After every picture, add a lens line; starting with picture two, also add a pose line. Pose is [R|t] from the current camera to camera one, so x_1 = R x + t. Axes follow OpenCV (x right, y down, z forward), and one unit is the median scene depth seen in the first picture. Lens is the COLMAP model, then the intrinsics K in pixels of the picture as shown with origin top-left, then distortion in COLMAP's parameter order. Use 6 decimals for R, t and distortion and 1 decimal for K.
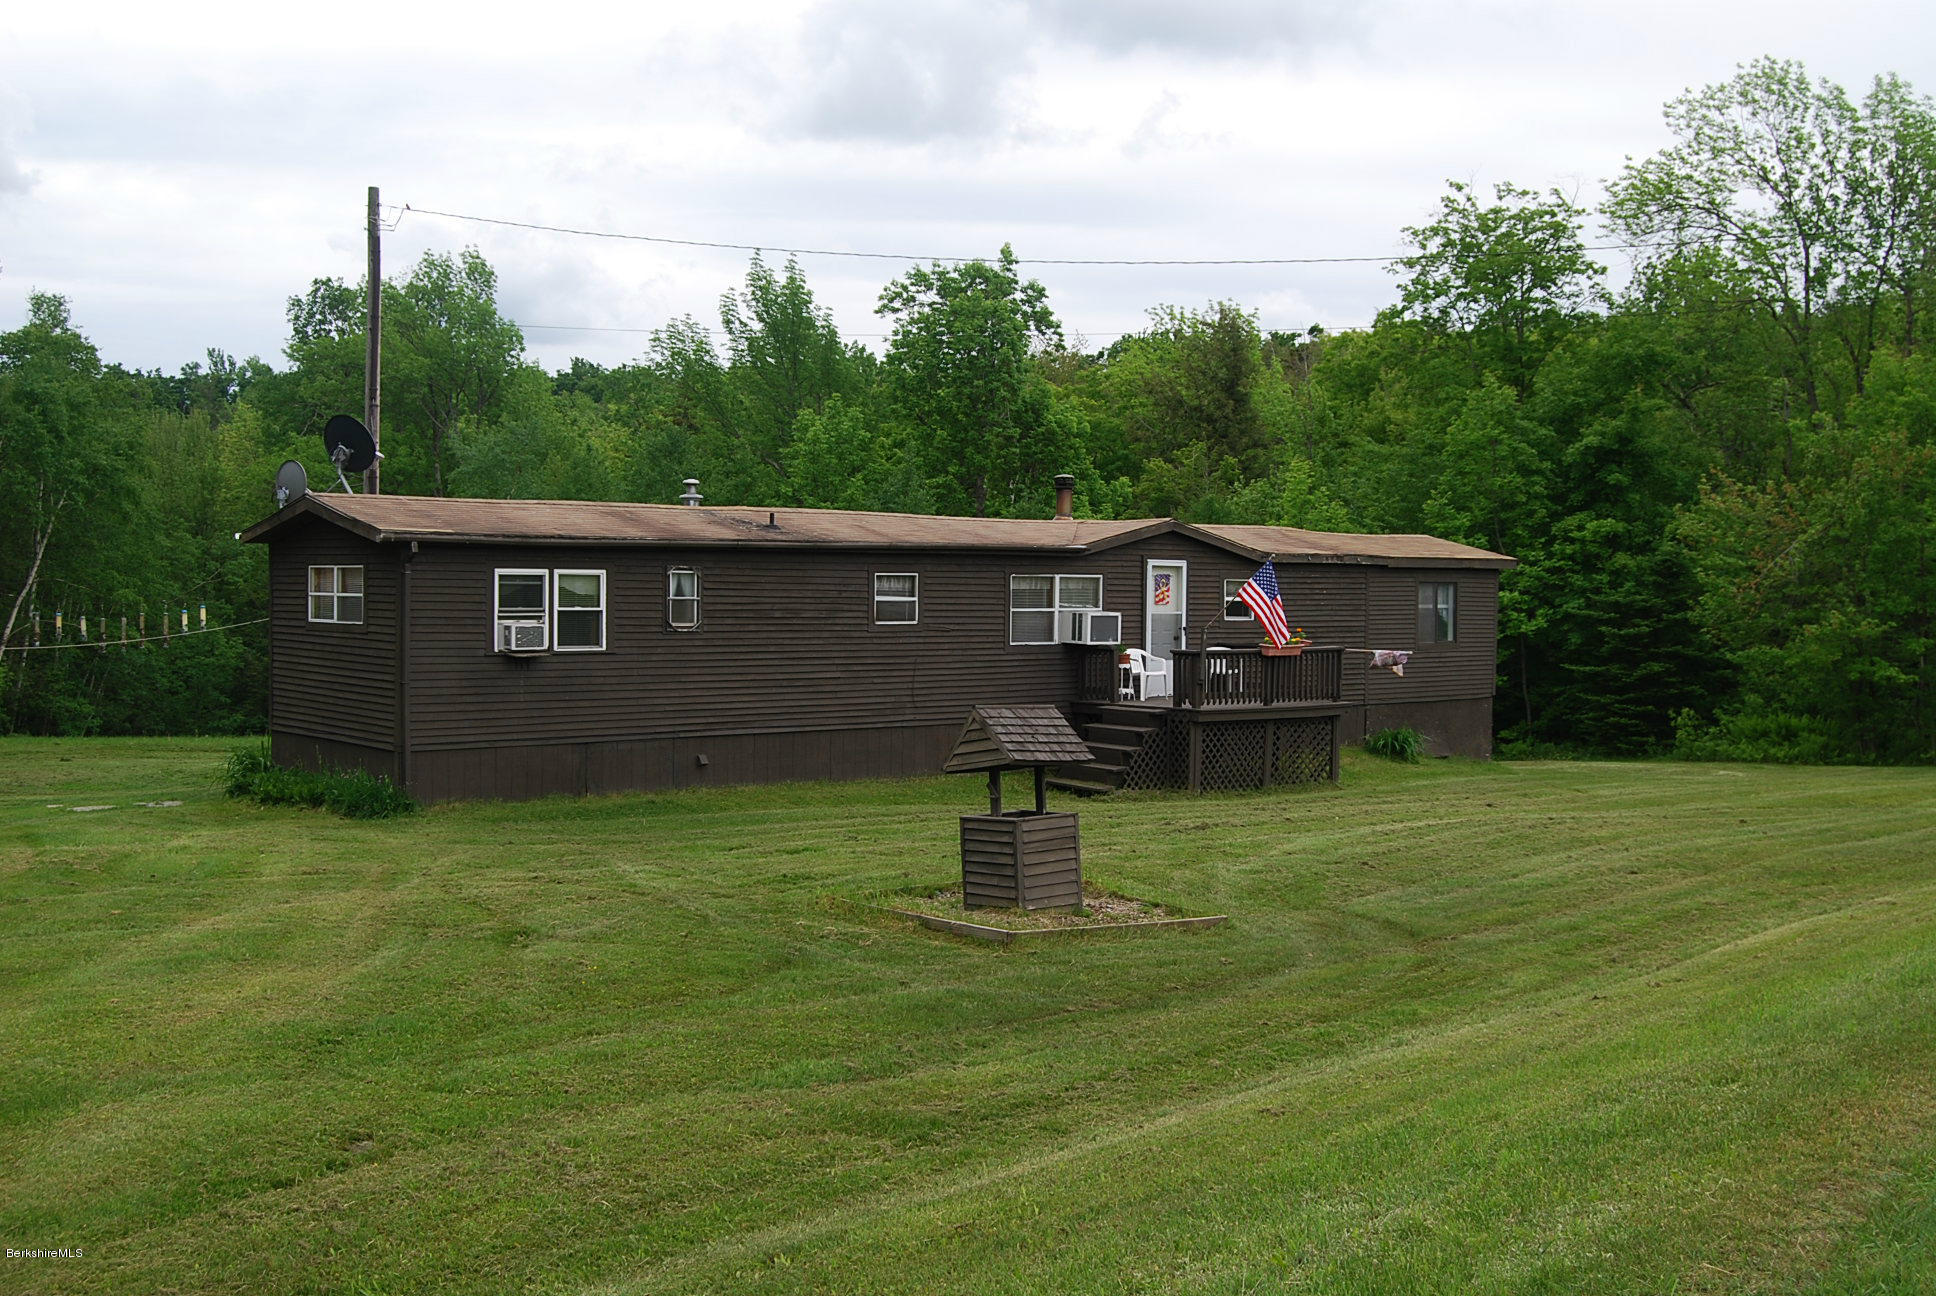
lens RADIAL K [[2055.1, 0, 968.0], [0, 2055.1, 648.0], [0, 0, 1]] dist [0.005115, 0.003792]
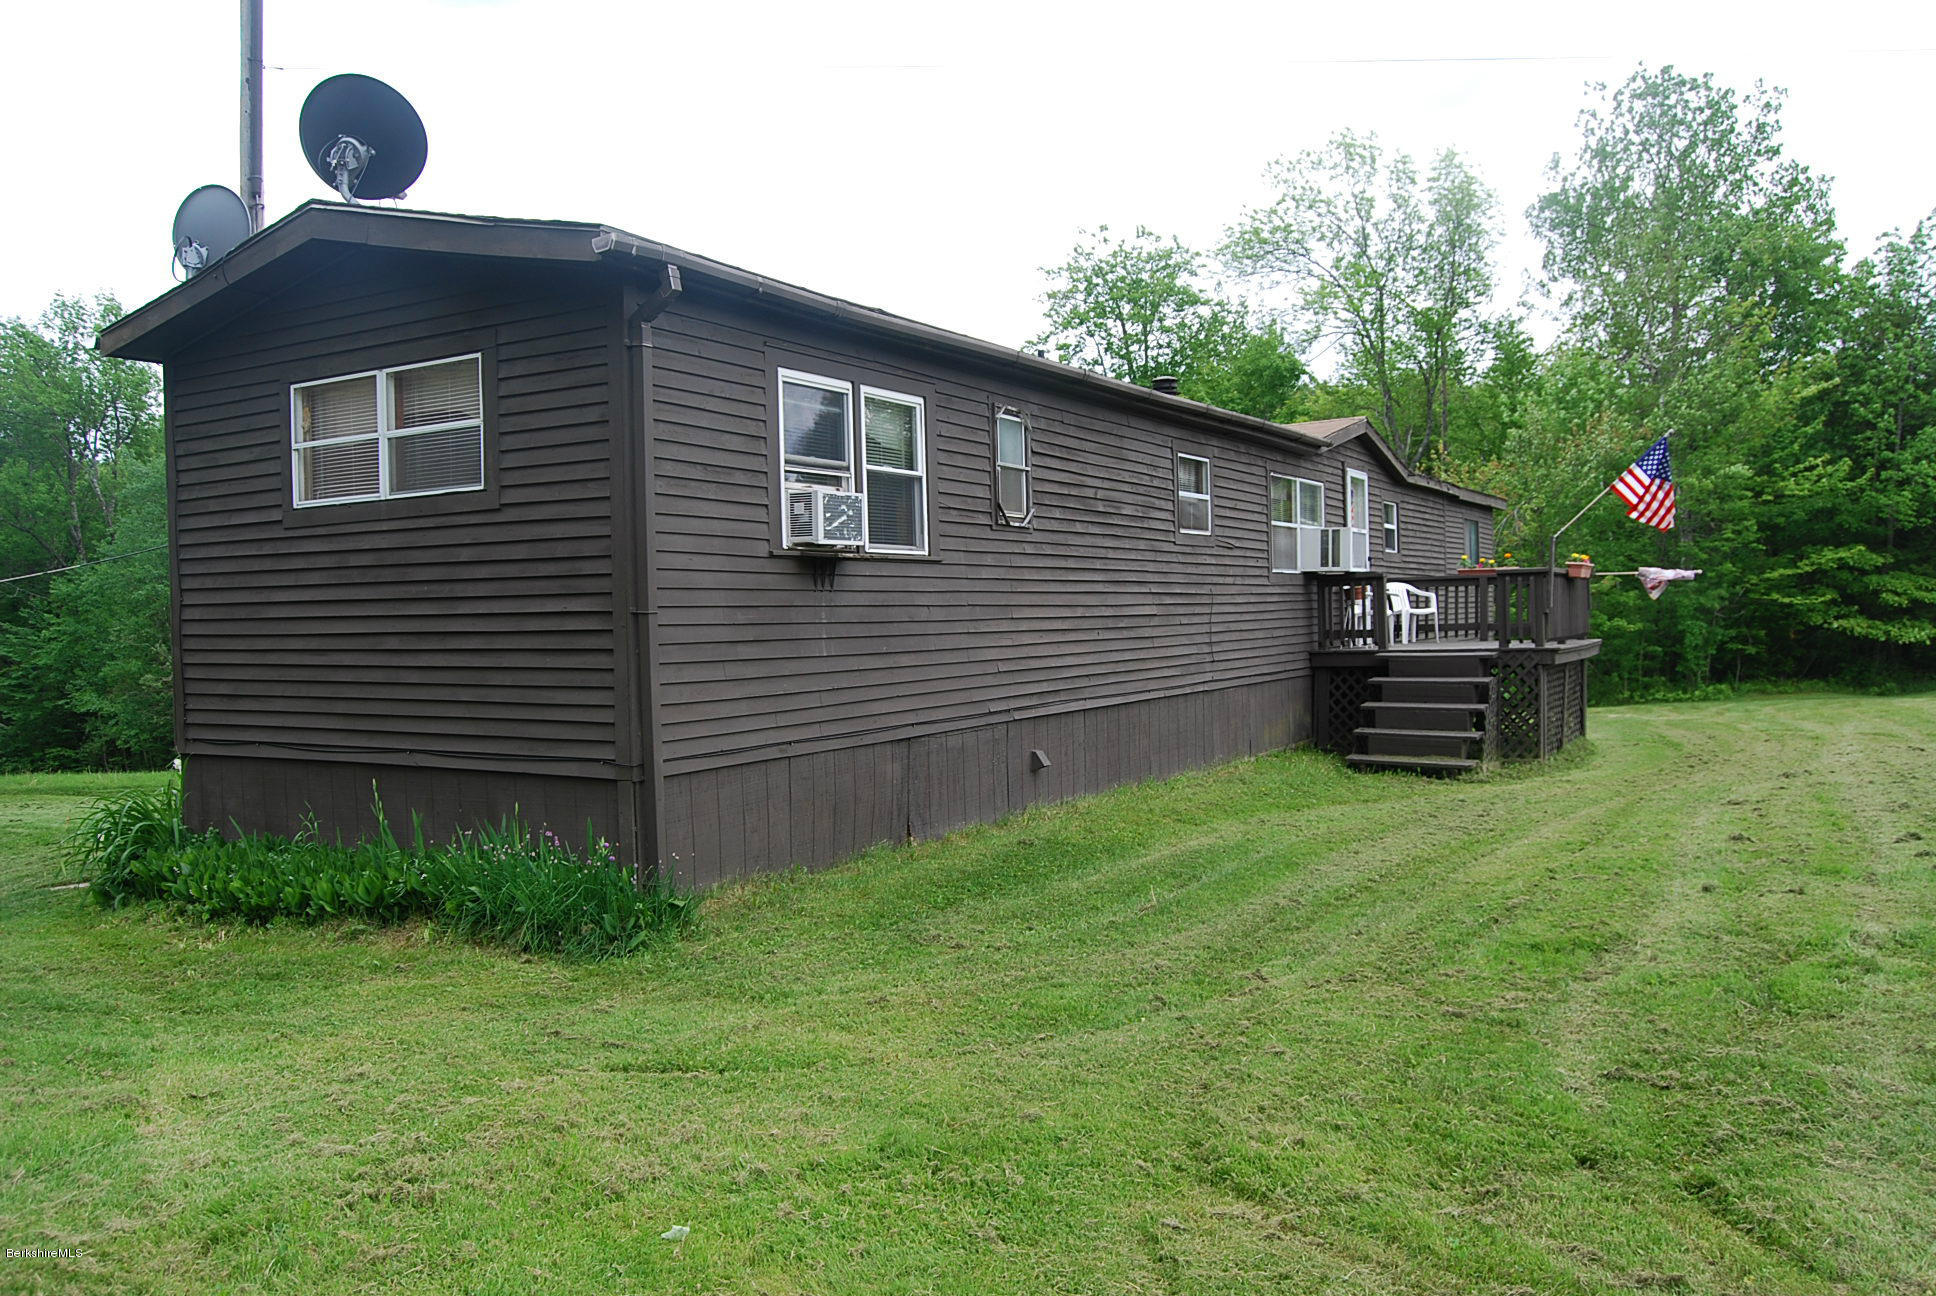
lens RADIAL K [[1489.4, 0, 968.0], [0, 1489.4, 648.0], [0, 0, 1]] dist [-0.038140, 0.001993]
pose [[0.944384, -0.040295, 0.326365, -0.289228], [0.044435, 0.998999, -0.005237, 0.026634], [-0.325828, 0.019448, 0.945229, 0.647986]]
